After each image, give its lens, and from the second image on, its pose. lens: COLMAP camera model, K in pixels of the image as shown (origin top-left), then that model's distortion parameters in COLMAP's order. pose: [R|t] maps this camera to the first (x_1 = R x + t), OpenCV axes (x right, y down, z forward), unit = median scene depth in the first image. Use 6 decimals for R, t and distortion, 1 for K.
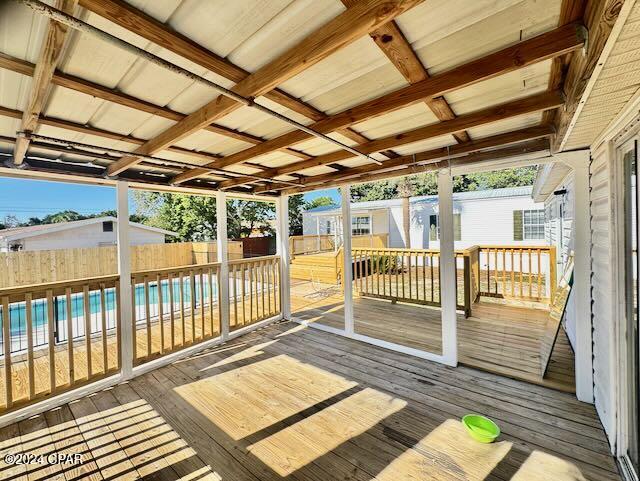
lens RADIAL K [[262.1, 0, 301.3], [0, 262.1, 232.6], [0, 0, 1]] dist [0.000066, 0.000083]
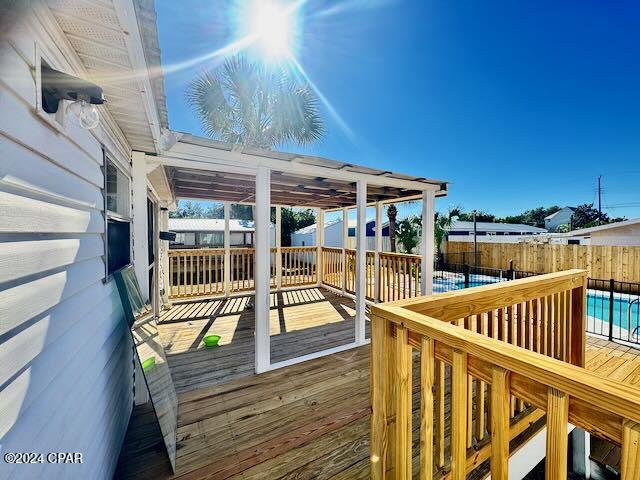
lens RADIAL K [[254.7, 0, 322.9], [0, 254.7, 239.0], [0, 0, 1]] dist [-0.002025, -0.000227]
pose [[-0.356301, 0.039377, -0.933541, 1.273534], [0.002680, 0.999151, 0.041121, -0.006336], [0.934368, 0.012150, -0.356103, 1.470147]]
